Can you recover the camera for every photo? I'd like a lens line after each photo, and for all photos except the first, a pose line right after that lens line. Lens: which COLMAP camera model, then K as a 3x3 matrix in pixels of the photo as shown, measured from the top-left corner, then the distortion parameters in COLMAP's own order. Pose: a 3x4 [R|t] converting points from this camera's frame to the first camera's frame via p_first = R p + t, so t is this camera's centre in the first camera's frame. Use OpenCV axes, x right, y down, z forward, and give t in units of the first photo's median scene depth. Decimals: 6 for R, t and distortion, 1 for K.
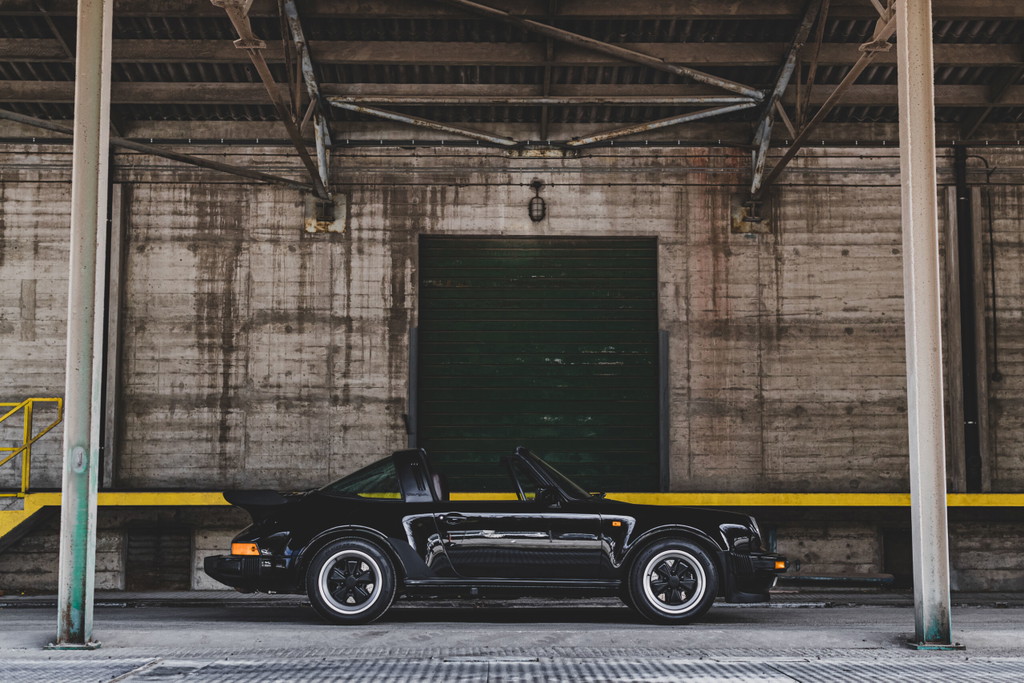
lens RADIAL K [[1540.7, 0, 512.0], [0, 1540.7, 341.5], [0, 0, 1]] dist [0.032647, -0.078969]
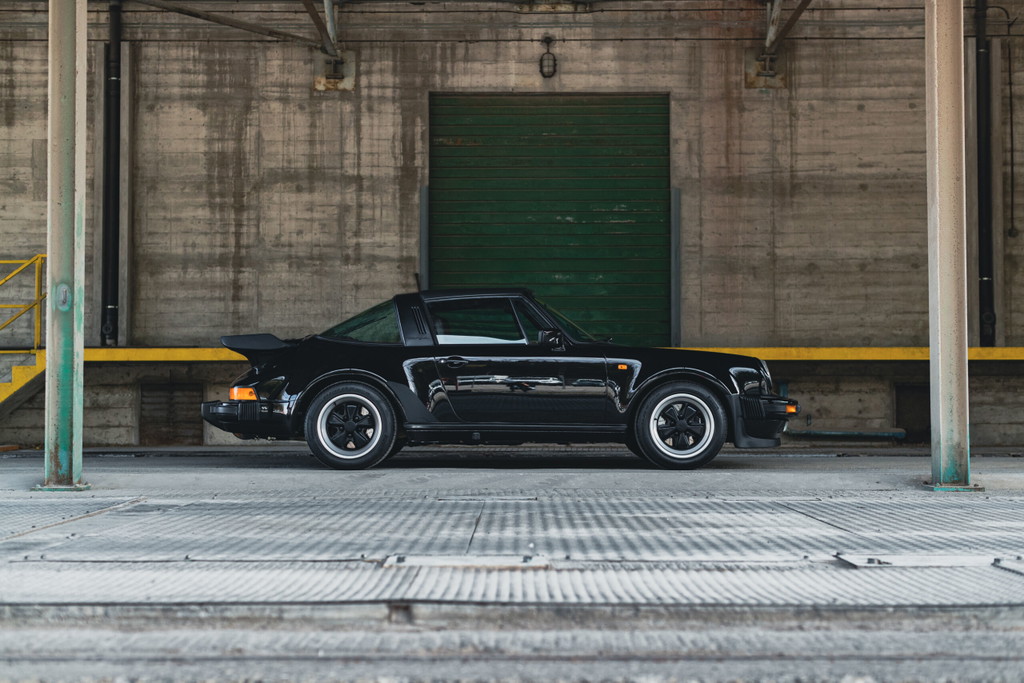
lens RADIAL K [[1473.9, 0, 500.1], [0, 1473.9, 340.6], [0, 0, 1]] dist [0.029696, -0.035627]
pose [[0.999720, -0.002835, -0.023503, 0.007333], [0.004645, 0.996996, 0.077313, 0.017169], [0.023213, -0.077400, 0.996730, 0.042909]]
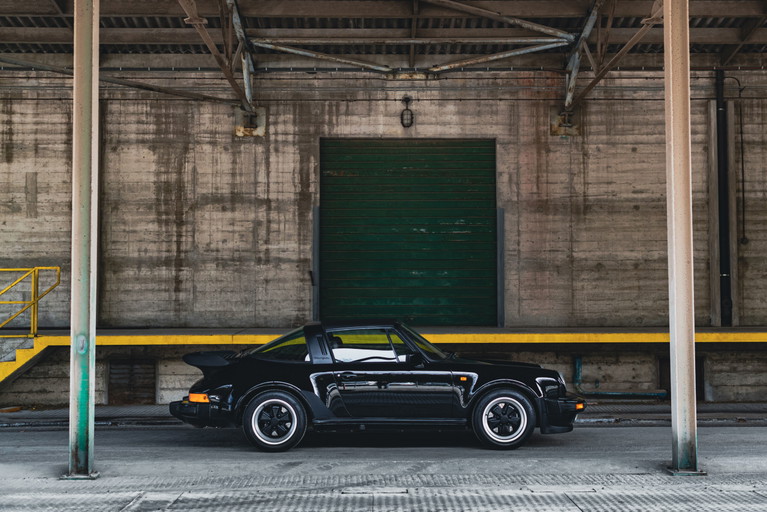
lens RADIAL K [[1176.9, 0, 399.4], [0, 1176.9, 231.8], [0, 0, 1]] dist [0.026884, -0.045536]
pose [[0.999957, -0.004295, 0.008210, 0.000690], [0.003843, 0.998518, 0.054285, -0.043136], [-0.008431, -0.054251, 0.998492, -0.037215]]
